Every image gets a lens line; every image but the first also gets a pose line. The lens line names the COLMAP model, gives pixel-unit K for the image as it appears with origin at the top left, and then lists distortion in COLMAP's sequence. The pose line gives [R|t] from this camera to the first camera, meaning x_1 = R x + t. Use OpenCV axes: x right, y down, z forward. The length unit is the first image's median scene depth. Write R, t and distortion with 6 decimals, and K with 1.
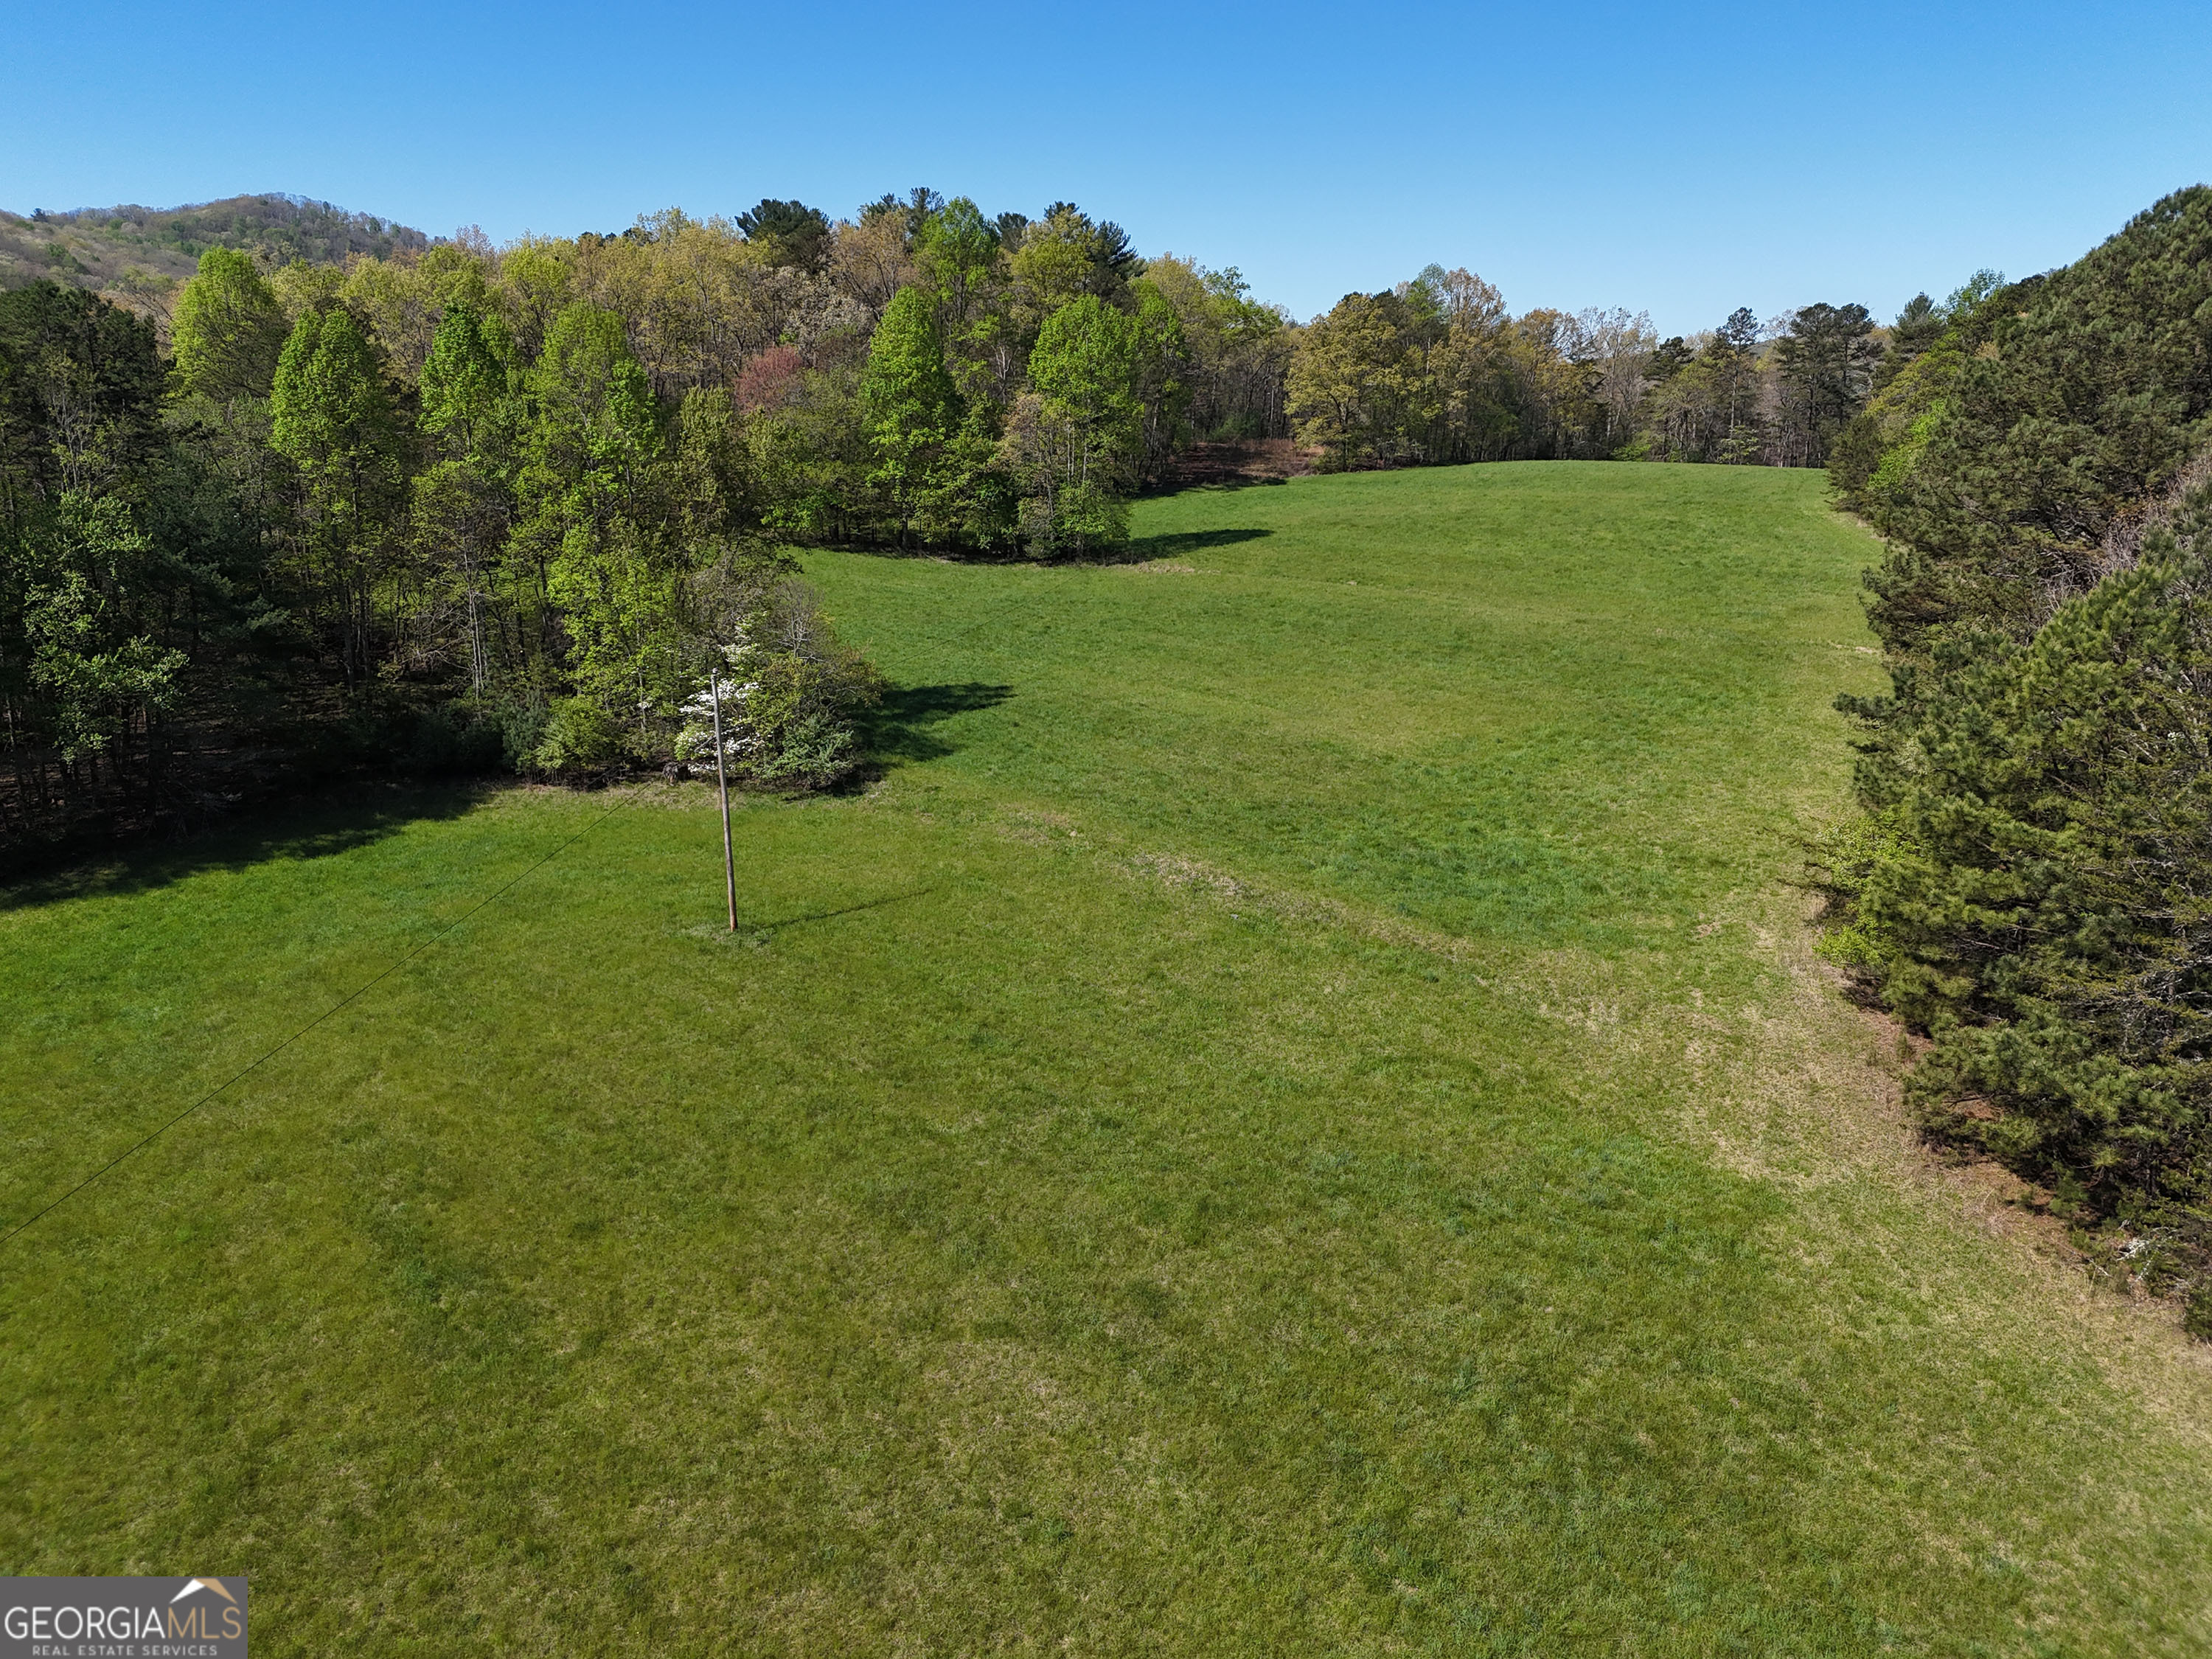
lens RADIAL K [[1616.9, 0, 1093.6], [0, 1616.9, 858.6], [0, 0, 1]] dist [0.067299, -0.057792]
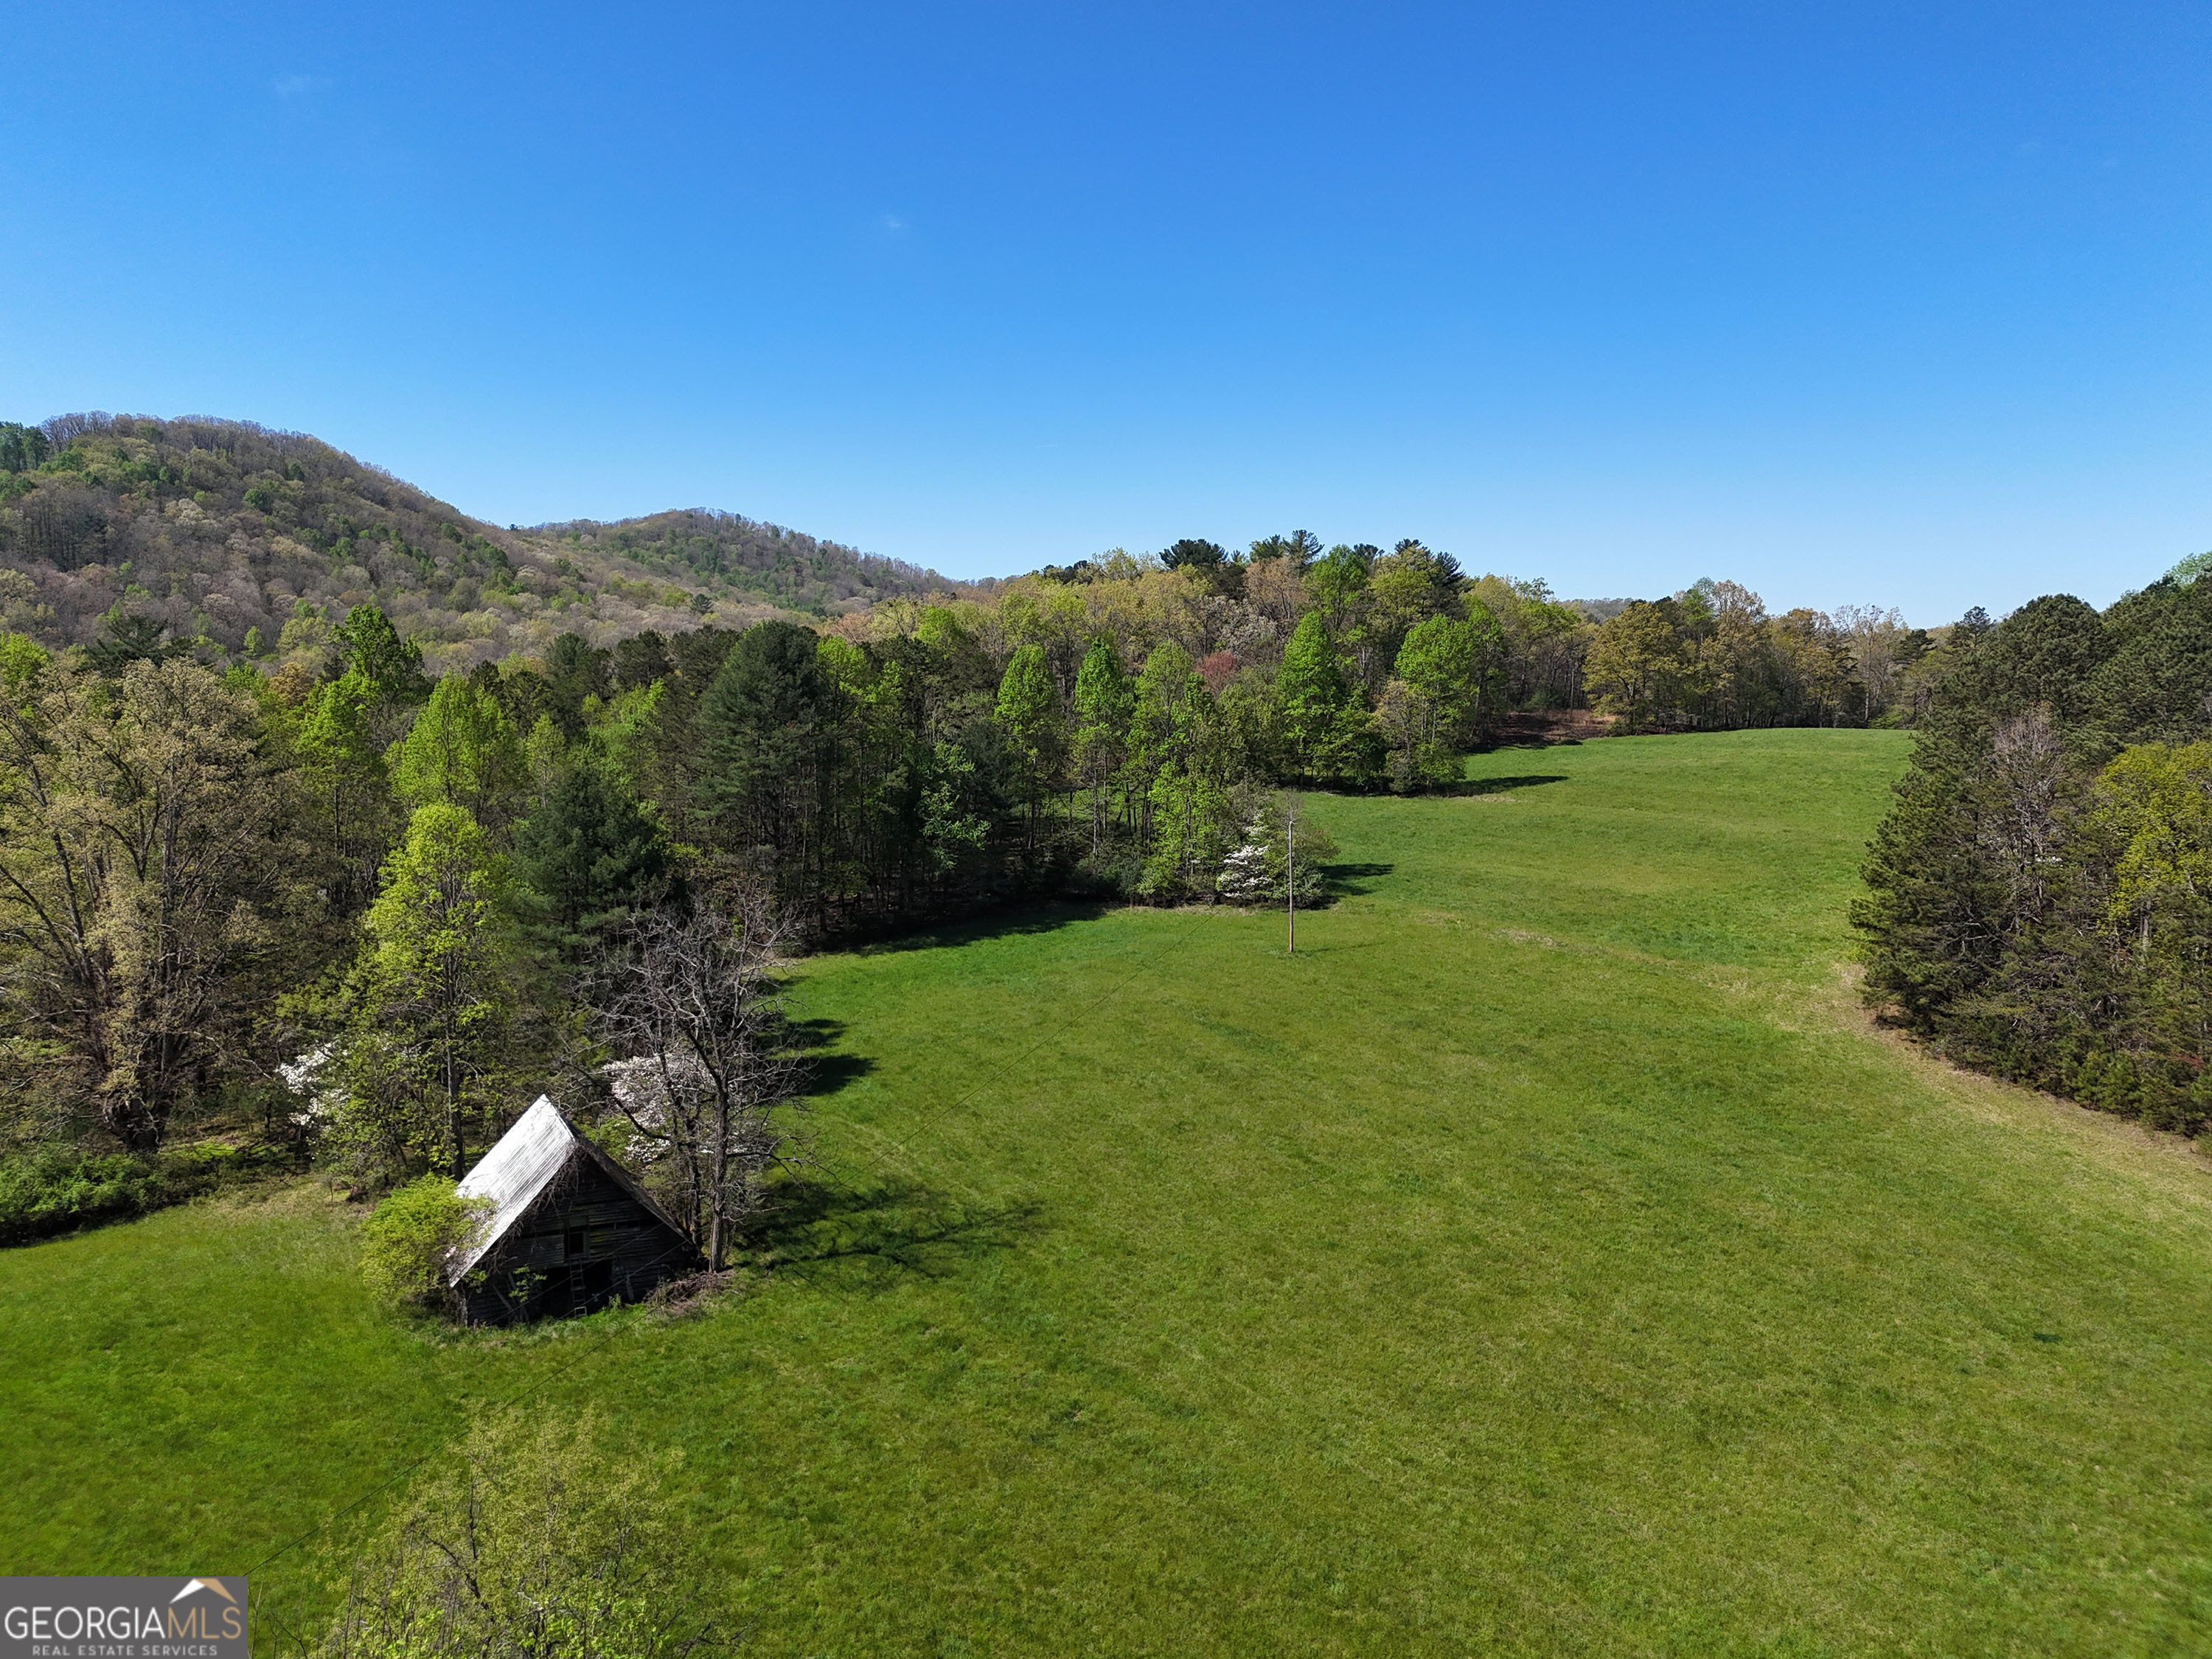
lens RADIAL K [[1616.9, 0, 1084.6], [0, 1616.9, 853.5], [0, 0, 1]] dist [0.067299, -0.057792]
pose [[0.983084, 0.017918, -0.182278, -0.044662], [-0.047069, 0.986495, -0.156883, 0.100920], [0.177005, 0.162809, 0.970651, -0.408464]]
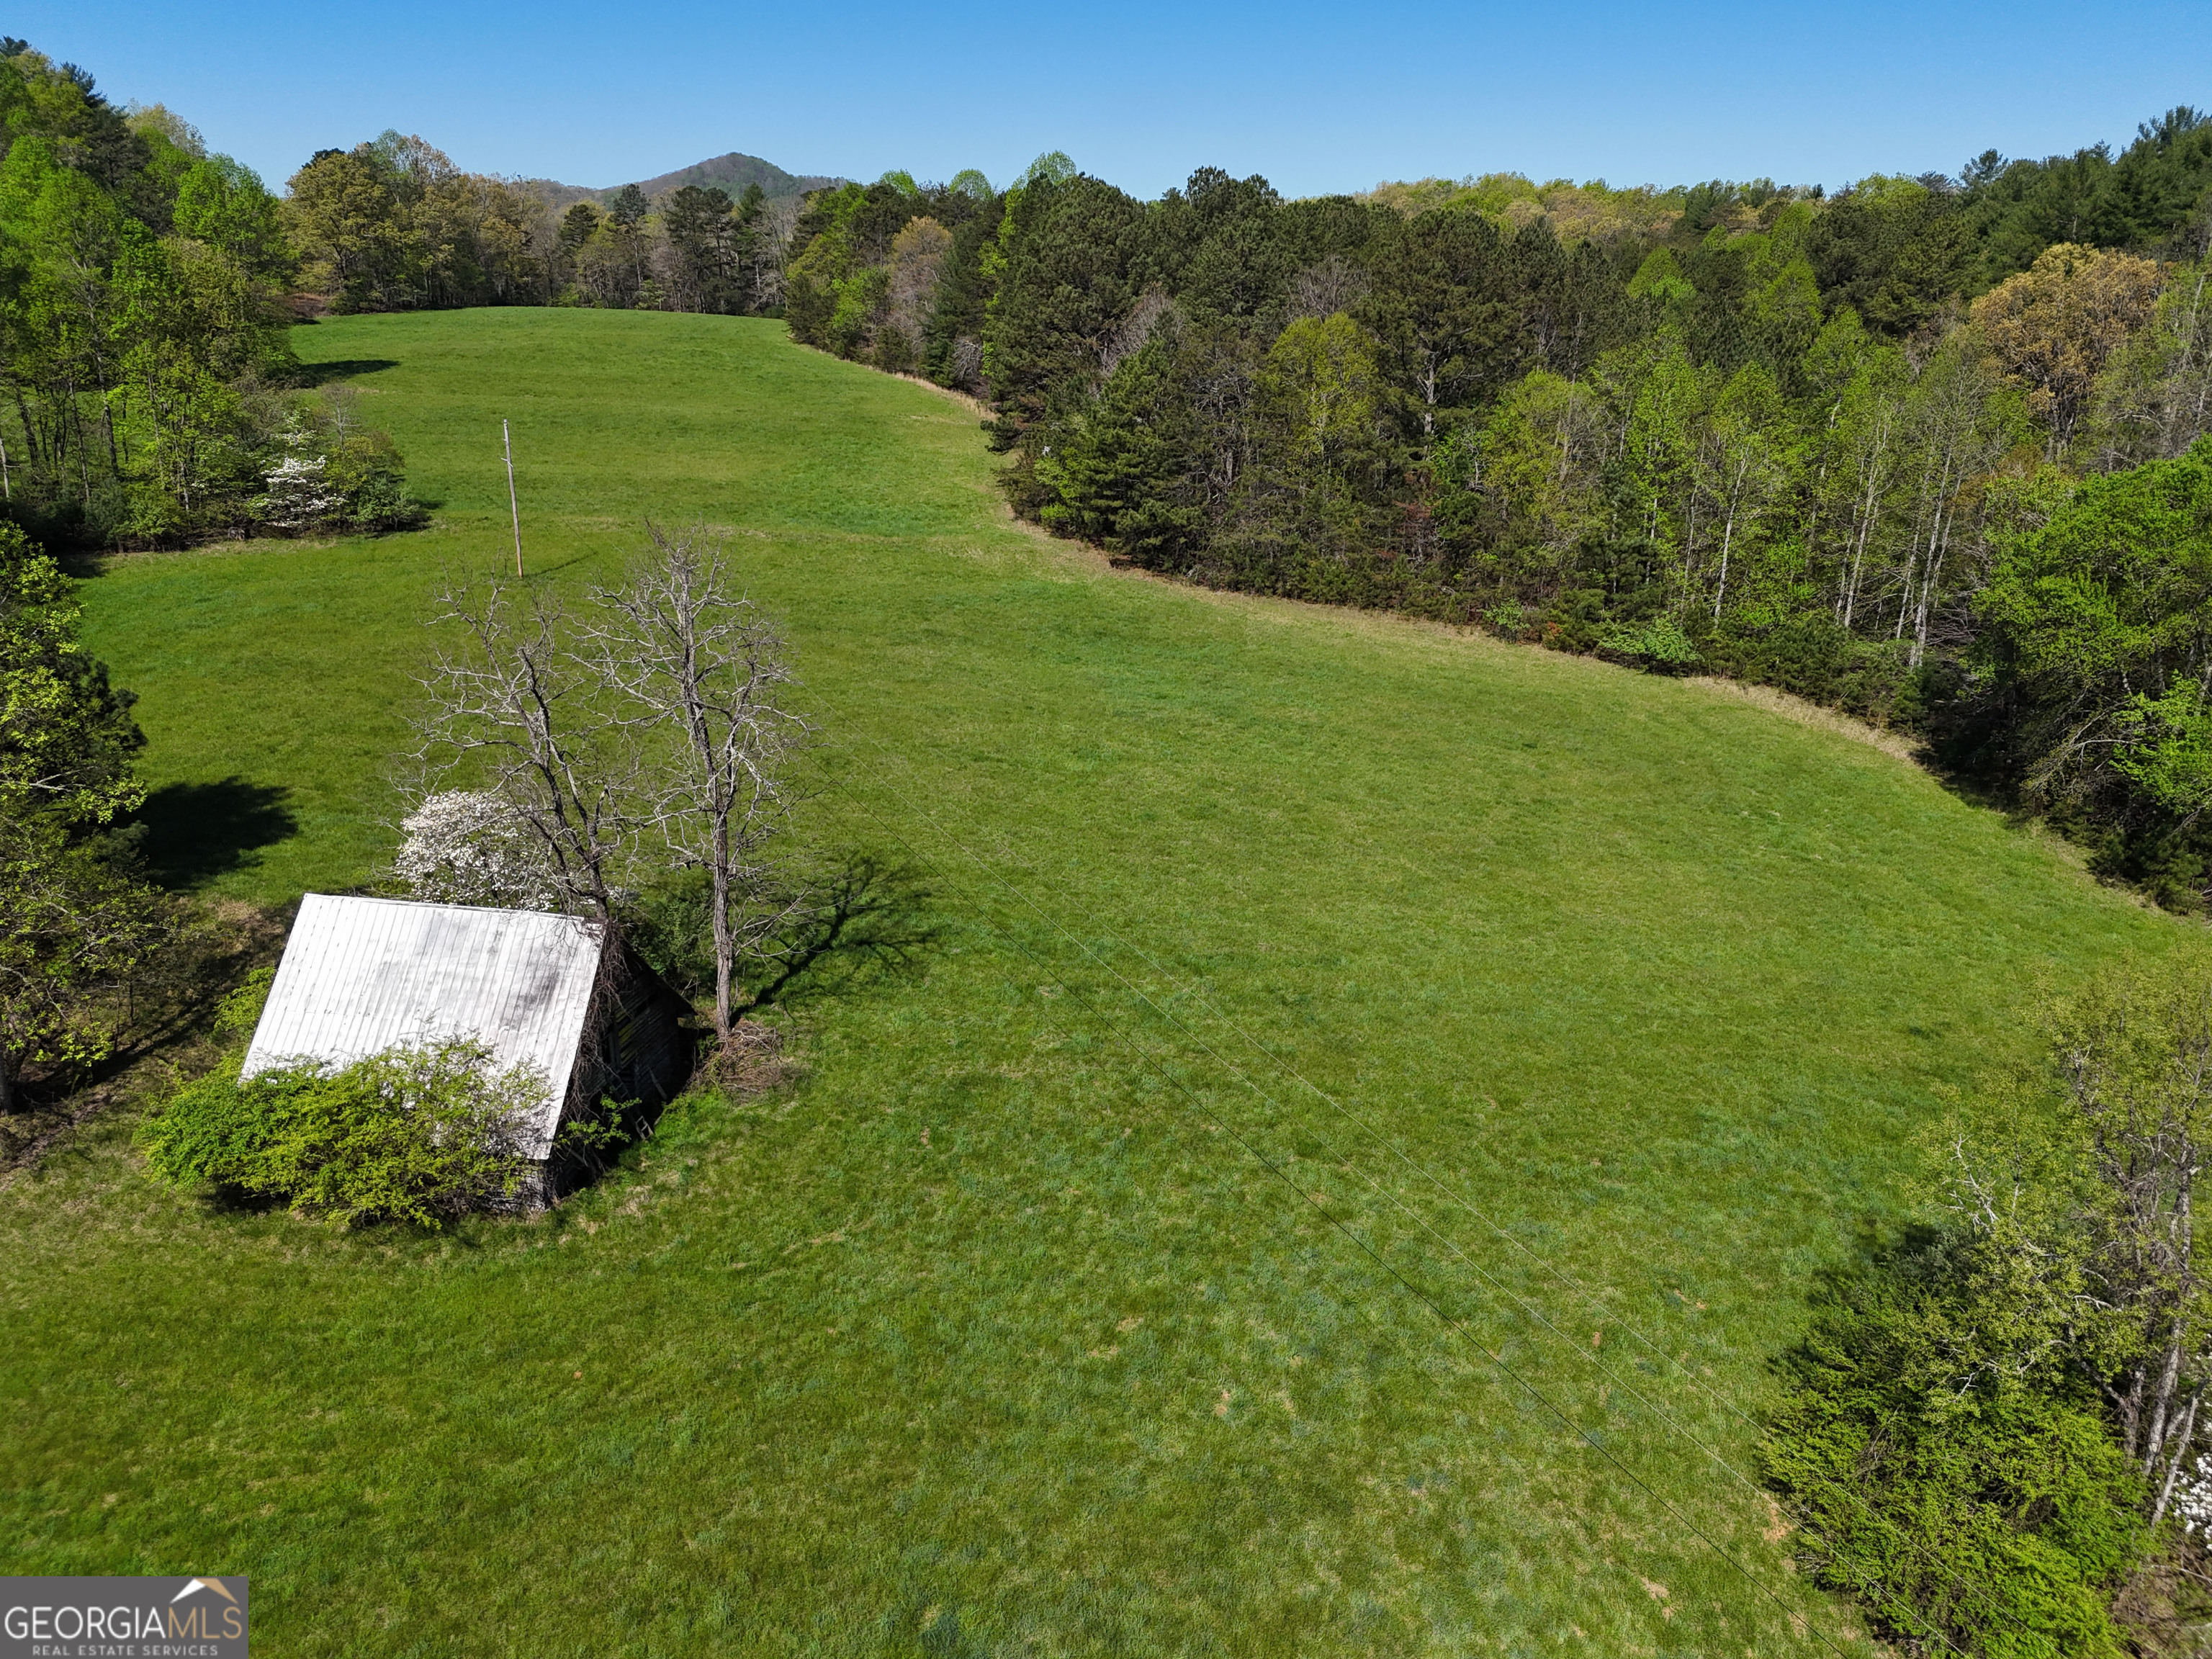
lens RADIAL K [[1616.9, 0, 1111.1], [0, 1616.9, 835.8], [0, 0, 1]] dist [0.067299, -0.057792]
pose [[0.736926, -0.207276, 0.643410, -0.372859], [0.162133, 0.978242, 0.129444, 0.075274], [-0.656241, 0.008928, 0.754498, -0.279760]]
